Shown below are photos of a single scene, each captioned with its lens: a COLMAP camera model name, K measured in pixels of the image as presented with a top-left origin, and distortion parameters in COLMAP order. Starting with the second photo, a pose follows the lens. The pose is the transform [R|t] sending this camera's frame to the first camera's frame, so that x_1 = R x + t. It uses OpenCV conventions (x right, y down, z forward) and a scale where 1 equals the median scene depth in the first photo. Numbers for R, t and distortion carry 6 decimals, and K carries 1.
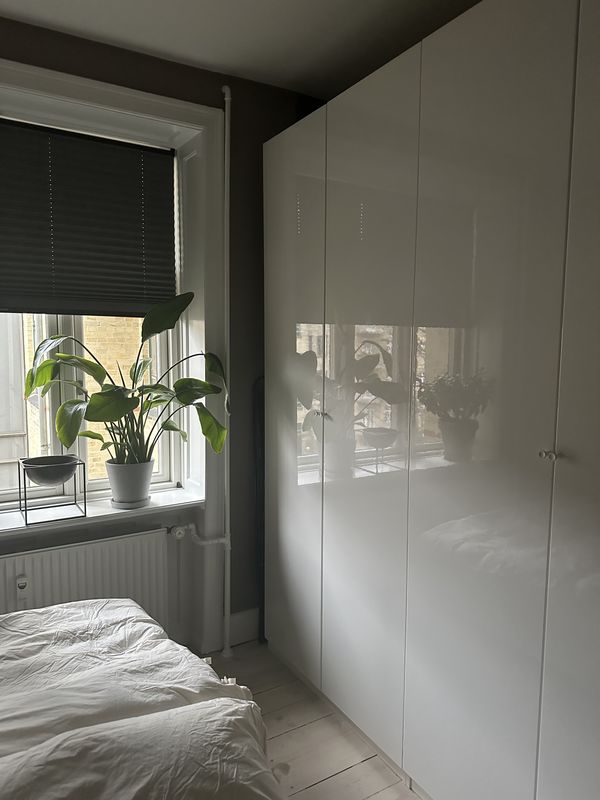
lens RADIAL K [[563.7, 0, 295.3], [0, 563.7, 398.6], [0, 0, 1]] dist [0.044275, -0.056904]
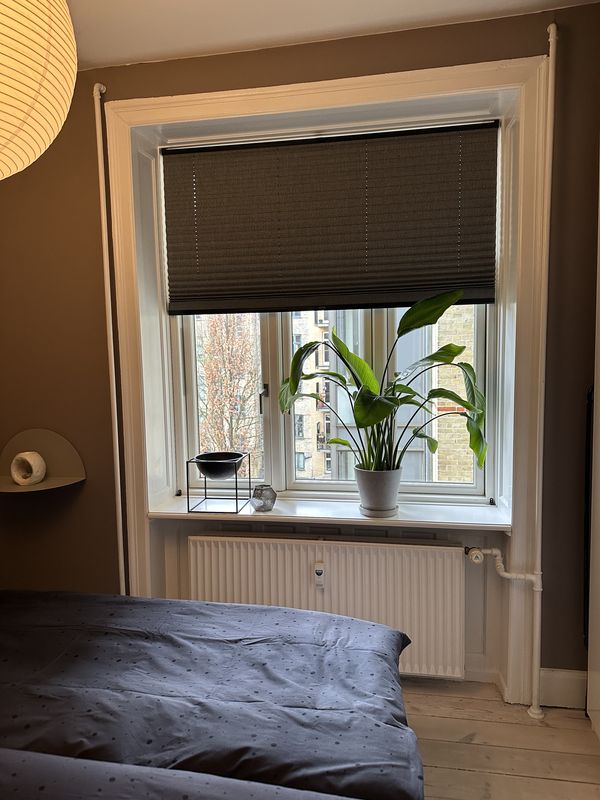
lens RADIAL K [[563.7, 0, 298.9], [0, 563.7, 402.5], [0, 0, 1]] dist [0.044275, -0.056904]
pose [[0.747787, 0.038872, -0.662800, 0.163134], [-0.040600, 0.999094, 0.012789, -0.001257], [0.662696, 0.017346, 0.748688, 0.151904]]
